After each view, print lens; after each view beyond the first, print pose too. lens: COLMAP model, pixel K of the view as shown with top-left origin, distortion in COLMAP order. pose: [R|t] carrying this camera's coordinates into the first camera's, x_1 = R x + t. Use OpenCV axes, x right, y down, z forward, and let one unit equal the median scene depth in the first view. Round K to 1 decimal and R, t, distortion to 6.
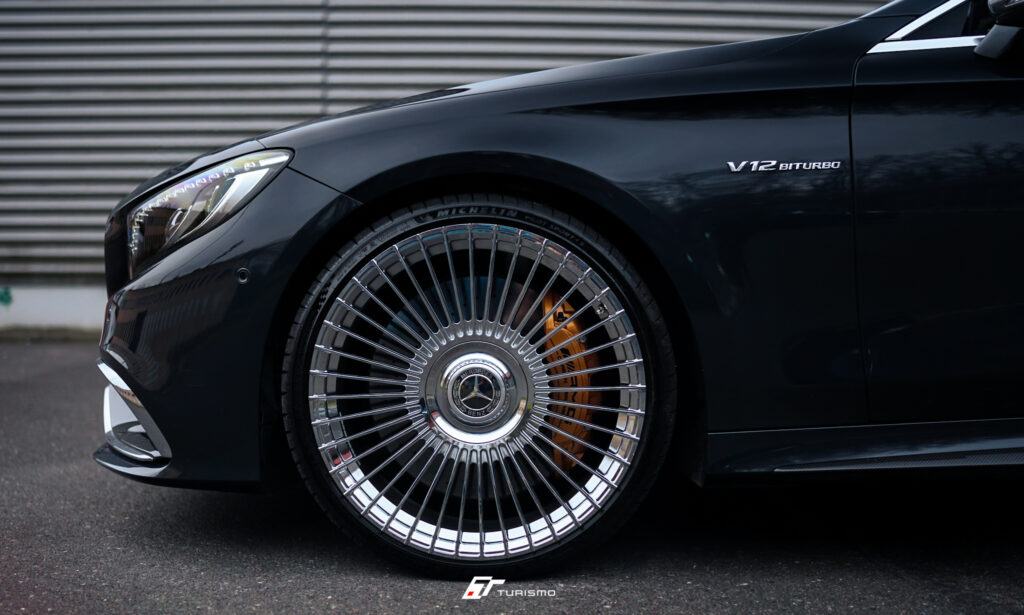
lens RADIAL K [[1128.7, 0, 512.0], [0, 1128.7, 307.5], [0, 0, 1]] dist [-0.117335, 0.036989]
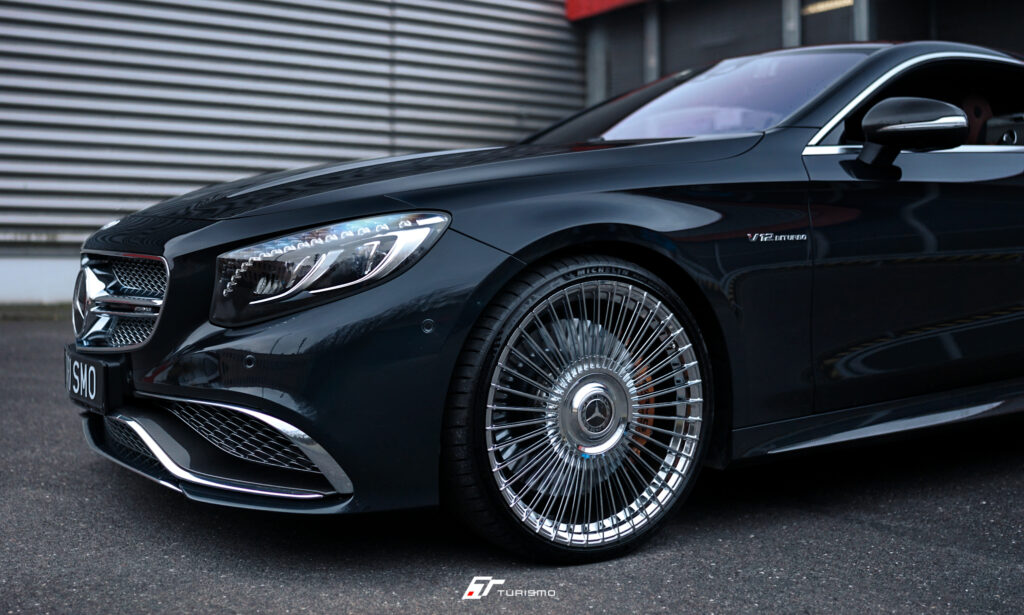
lens RADIAL K [[1139.8, 0, 501.9], [0, 1139.8, 346.4], [0, 0, 1]] dist [-0.103804, -0.005417]
pose [[0.833154, -0.041030, 0.551517, -0.829653], [-0.002819, 0.996916, 0.078424, -0.100409], [-0.553034, -0.066894, 0.830469, 0.000385]]
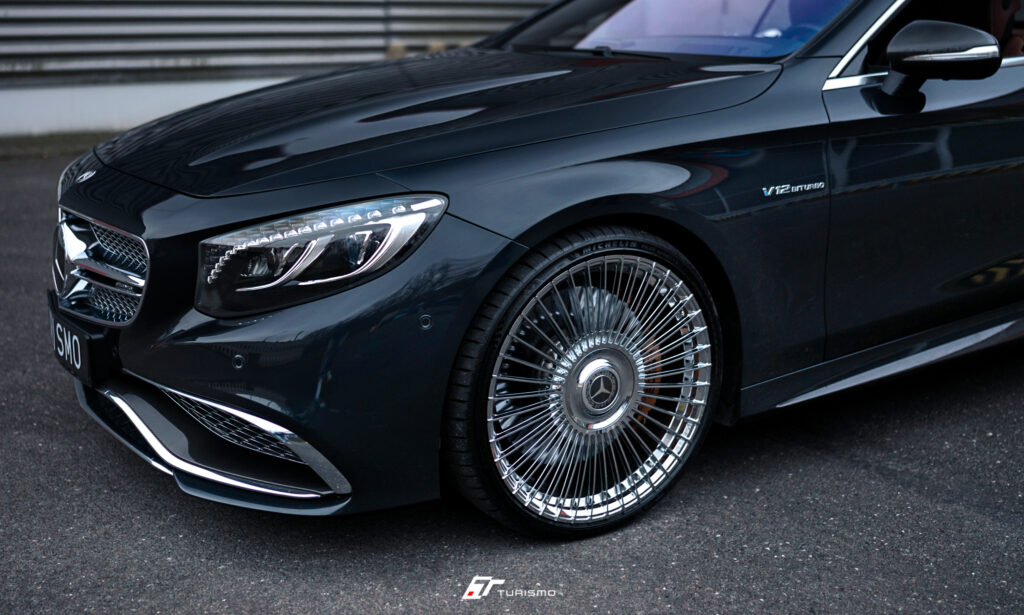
lens RADIAL K [[1128.7, 0, 512.0], [0, 1128.7, 307.5], [0, 0, 1]] dist [-0.117335, 0.036989]
pose [[0.827038, -0.135462, 0.545580, -0.772595], [0.000962, 0.970872, 0.239598, -0.306083], [-0.562145, -0.197632, 0.803078, 0.091430]]
